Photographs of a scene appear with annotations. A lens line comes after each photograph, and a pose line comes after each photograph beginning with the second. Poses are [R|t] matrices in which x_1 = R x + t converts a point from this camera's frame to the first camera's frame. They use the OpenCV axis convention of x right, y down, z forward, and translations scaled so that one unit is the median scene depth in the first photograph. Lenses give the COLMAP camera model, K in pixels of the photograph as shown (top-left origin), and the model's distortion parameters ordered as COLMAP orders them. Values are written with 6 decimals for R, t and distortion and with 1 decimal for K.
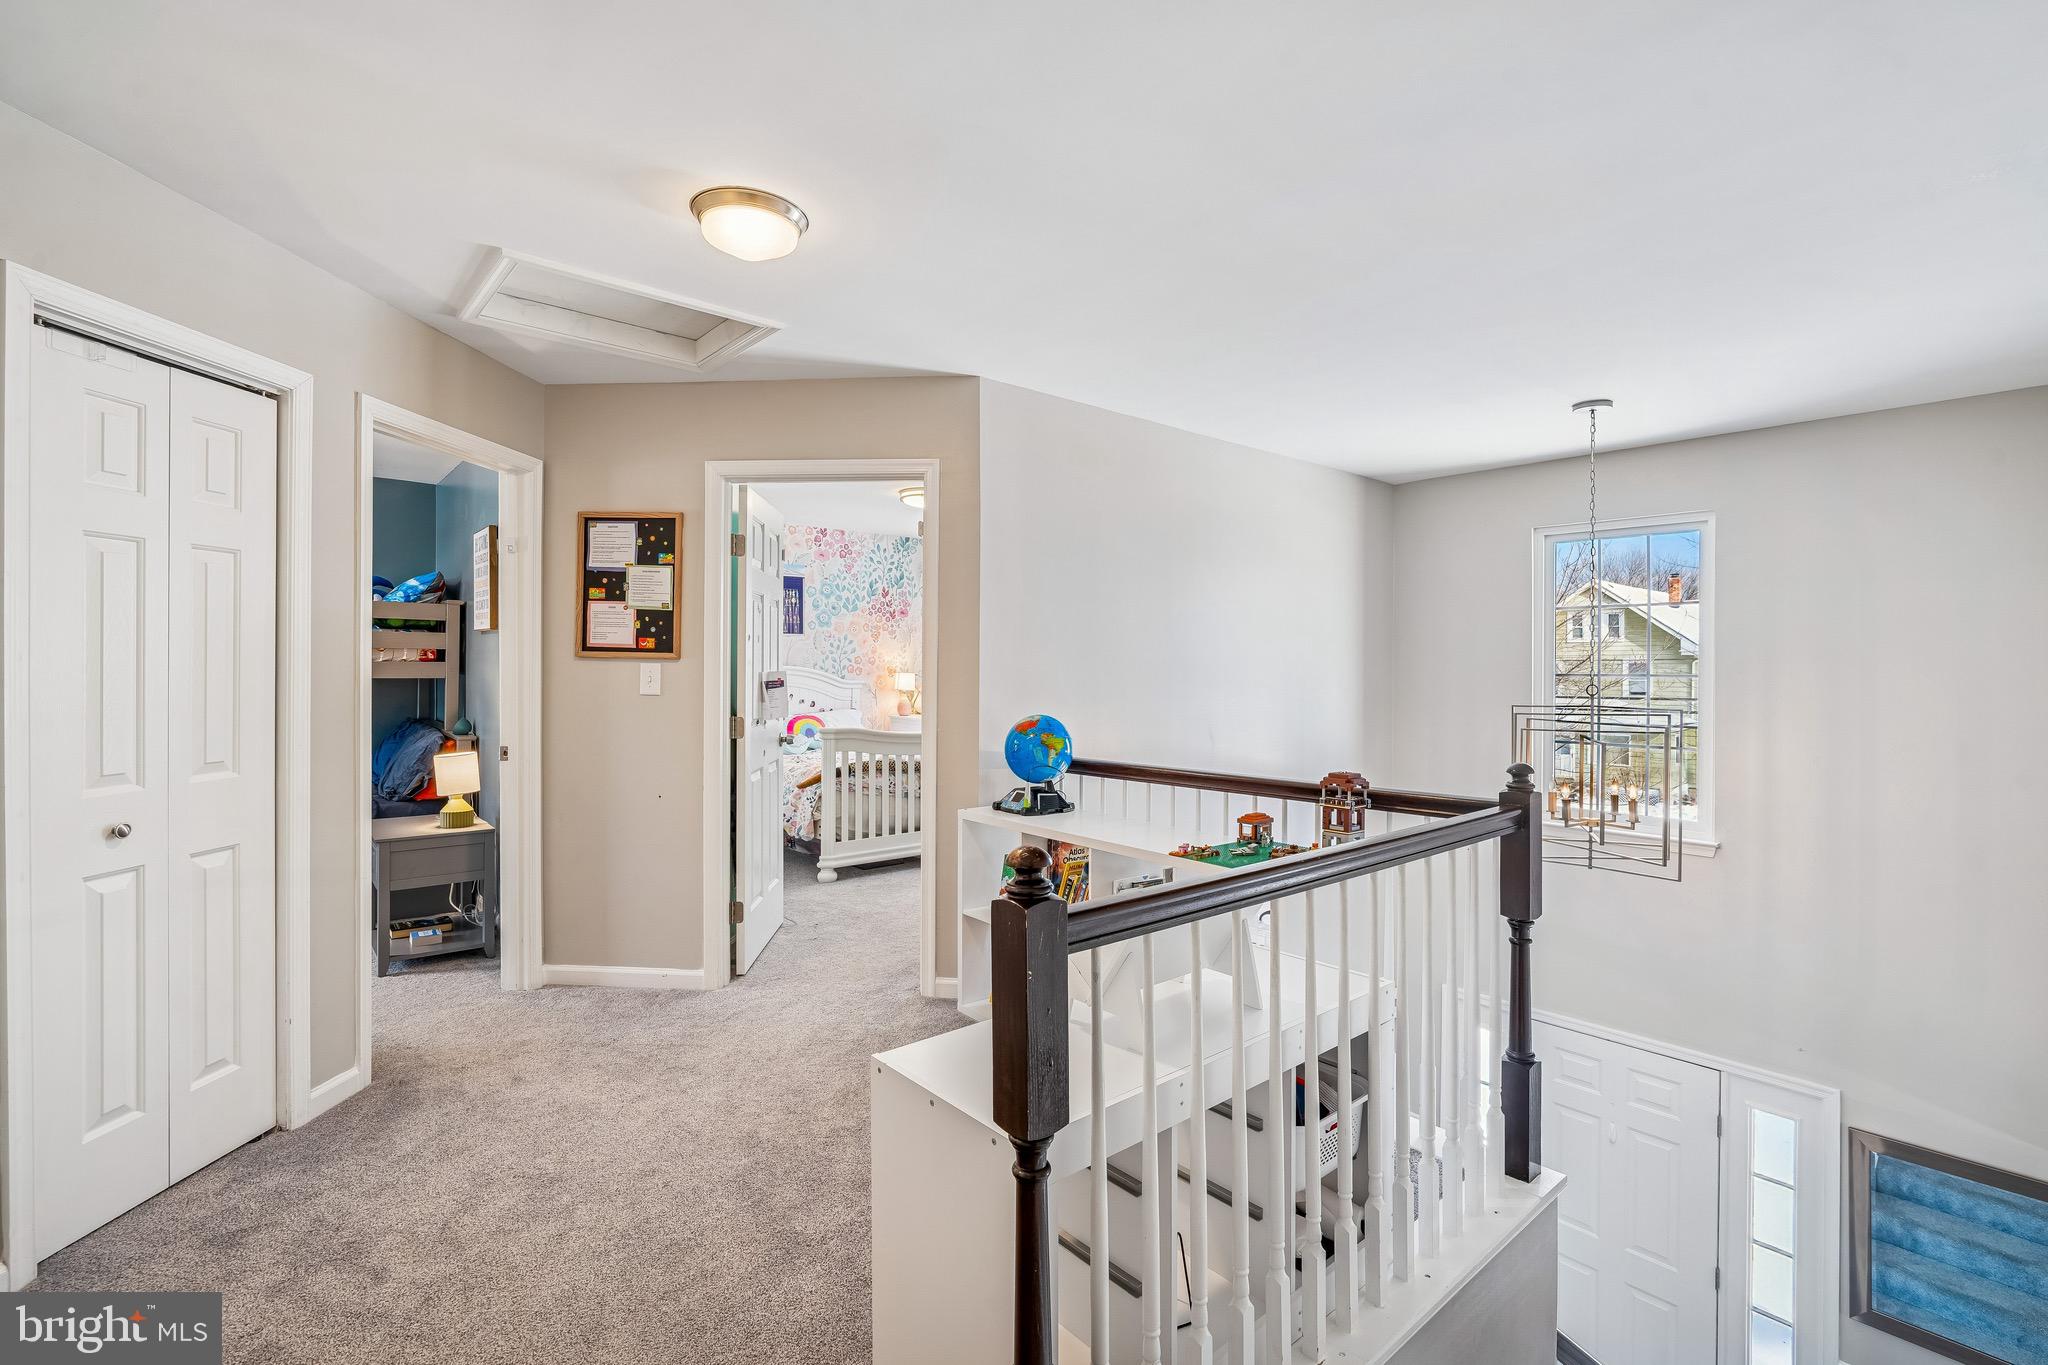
lens RADIAL K [[932.2, 0, 1027.2], [0, 932.2, 667.6], [0, 0, 1]] dist [-0.024587, 0.008588]
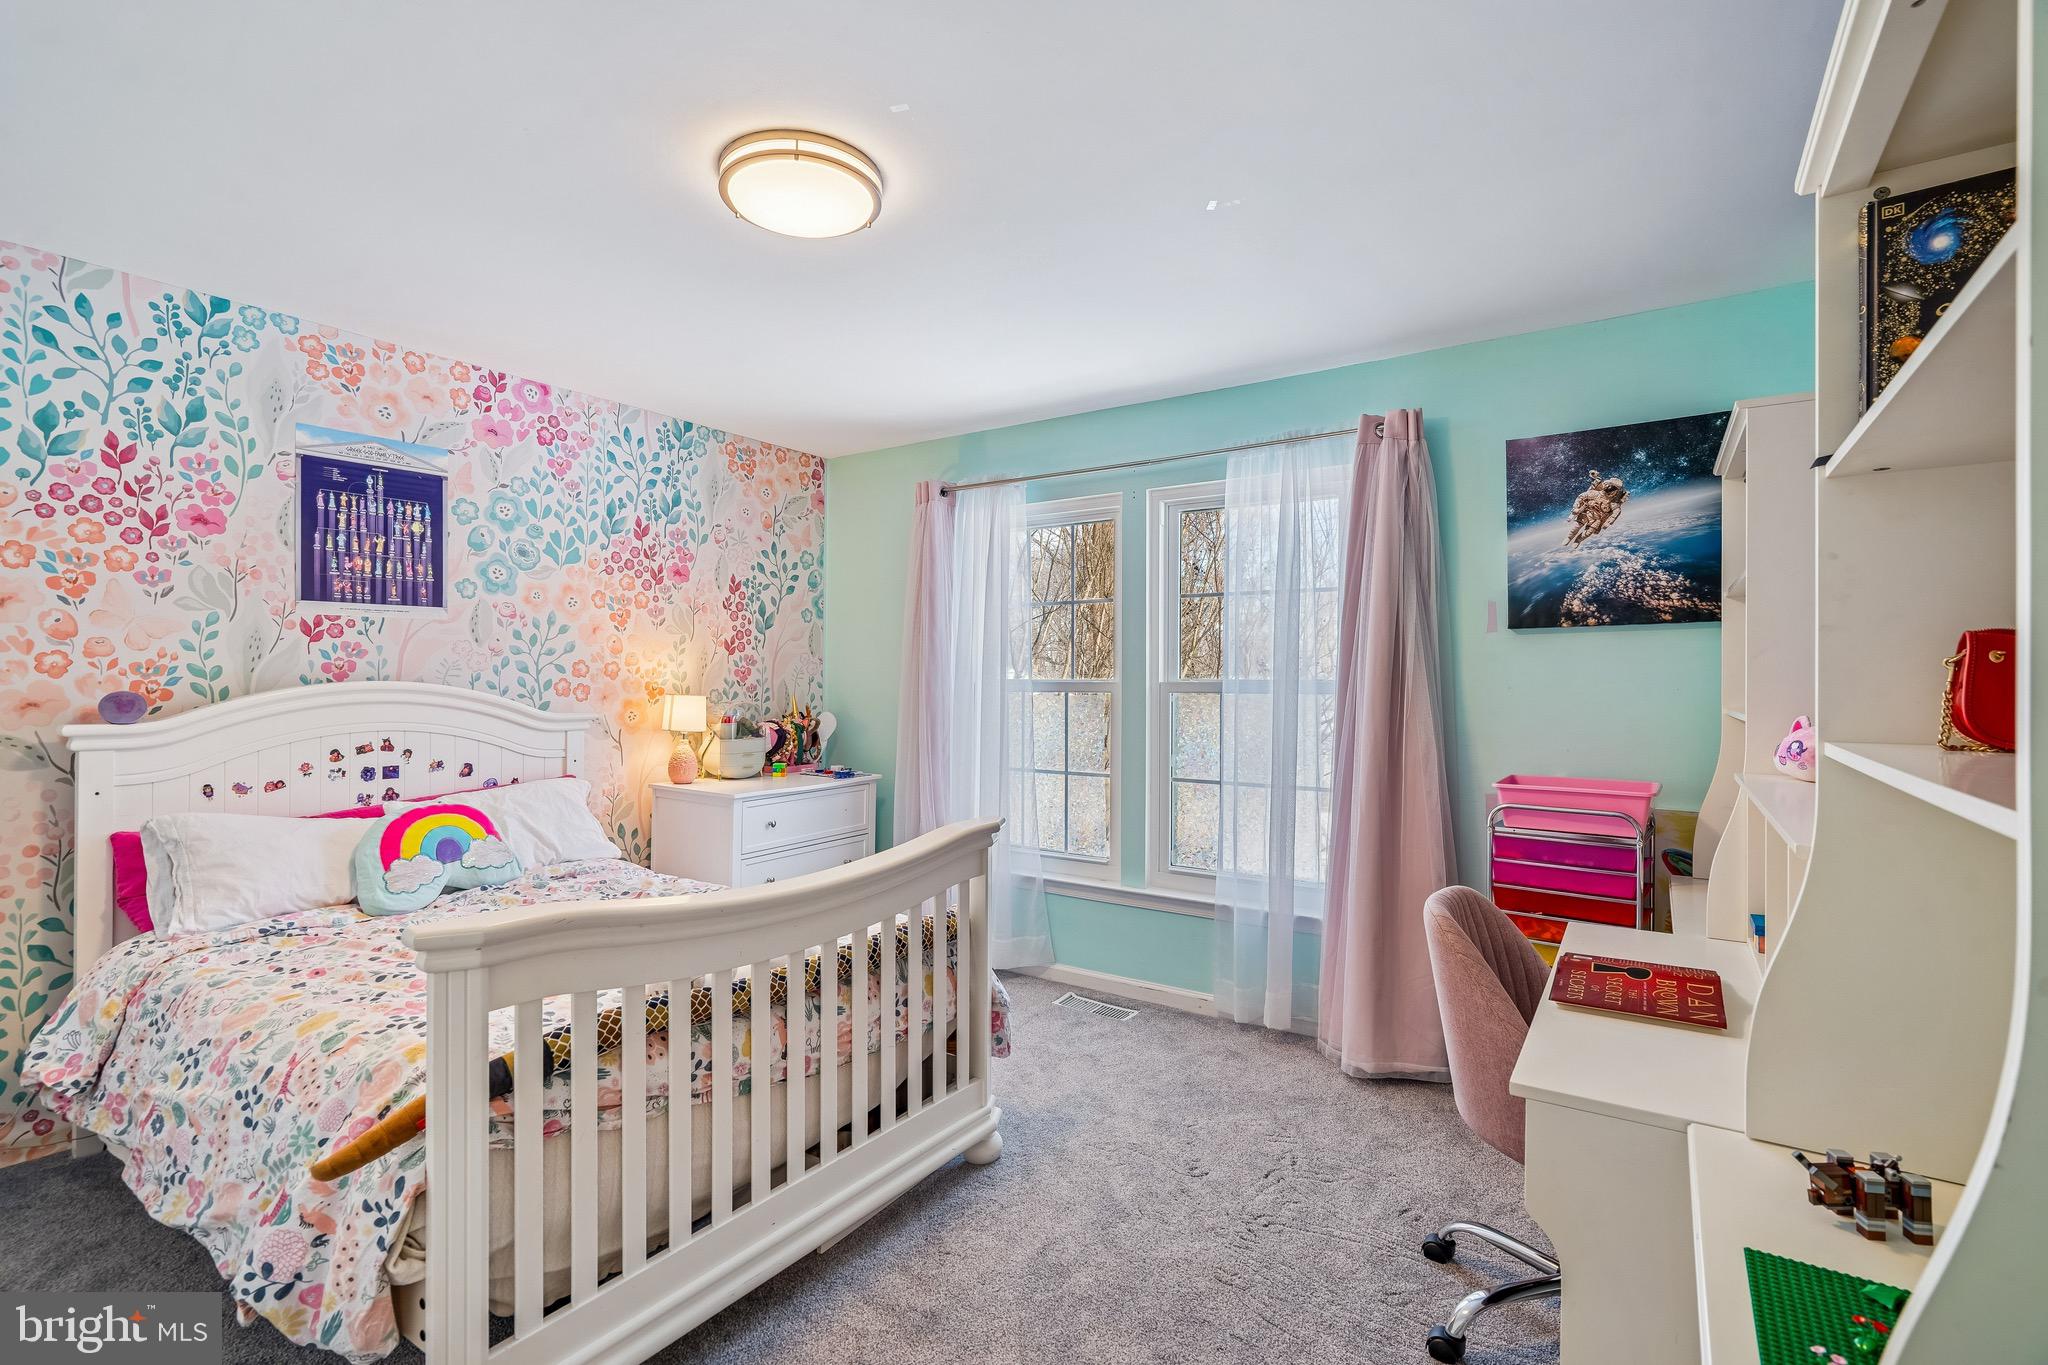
lens RADIAL K [[932.2, 0, 1016.9], [0, 932.2, 676.1], [0, 0, 1]] dist [-0.024587, 0.008588]
pose [[0.966695, -0.002626, 0.255917, -0.122540], [0.004620, 0.999963, -0.007193, -0.000069], [-0.255889, 0.008136, 0.966672, 0.679286]]
